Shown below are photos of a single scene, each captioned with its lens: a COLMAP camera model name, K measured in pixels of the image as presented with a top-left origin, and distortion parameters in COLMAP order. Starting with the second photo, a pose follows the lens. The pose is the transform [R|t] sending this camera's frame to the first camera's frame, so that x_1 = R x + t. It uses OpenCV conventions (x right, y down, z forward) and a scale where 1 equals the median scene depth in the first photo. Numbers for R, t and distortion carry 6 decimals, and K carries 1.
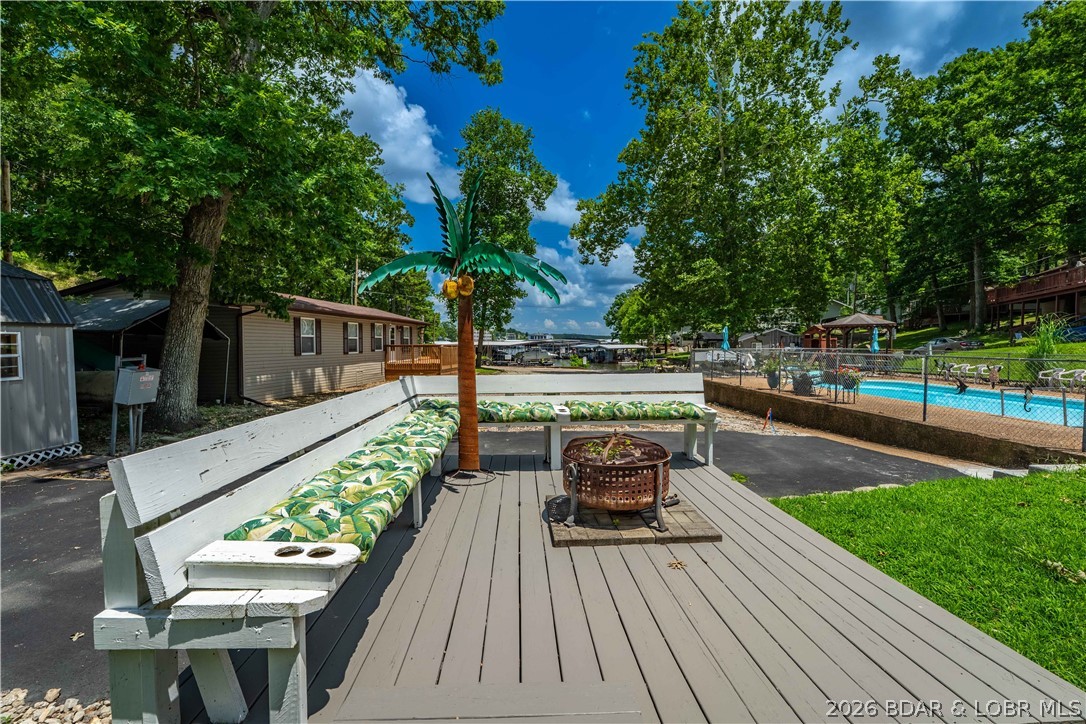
lens RADIAL K [[478.8, 0, 546.5], [0, 478.8, 360.5], [0, 0, 1]] dist [-0.008113, 0.001144]
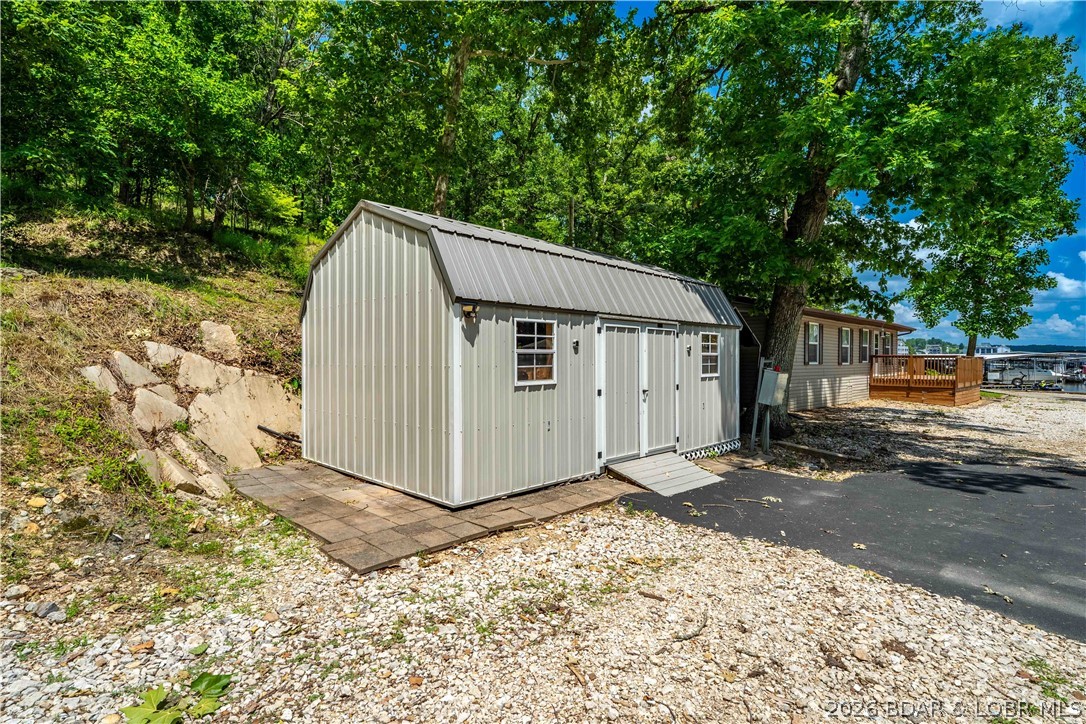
lens RADIAL K [[539.9, 0, 547.8], [0, 539.9, 365.4], [0, 0, 1]] dist [-0.006948, -0.001152]
pose [[0.769526, 0.014241, -0.638457, -0.197933], [-0.028643, 0.999515, -0.012229, 0.013597], [0.637973, 0.027698, 0.769560, -0.067929]]
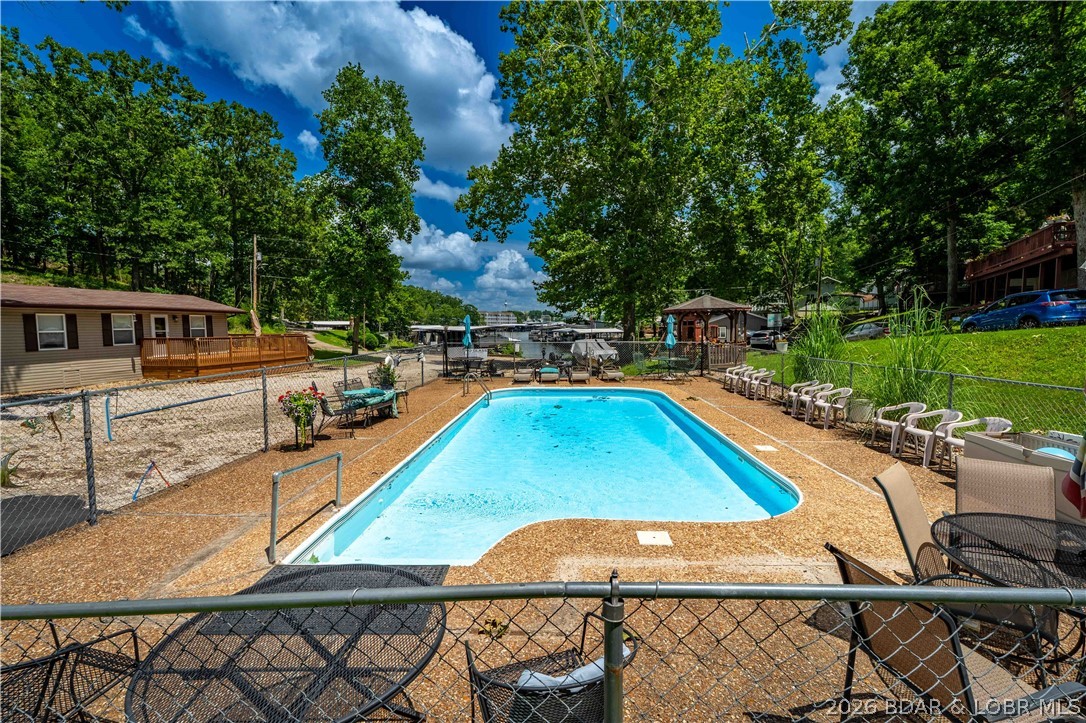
lens RADIAL K [[478.8, 0, 547.8], [0, 478.8, 364.0], [0, 0, 1]] dist [-0.008113, 0.001144]
pose [[0.996208, 0.000799, -0.086997, 0.550317], [0.003236, 0.998926, 0.046230, -0.026119], [0.086941, -0.046336, 0.995135, 0.218729]]
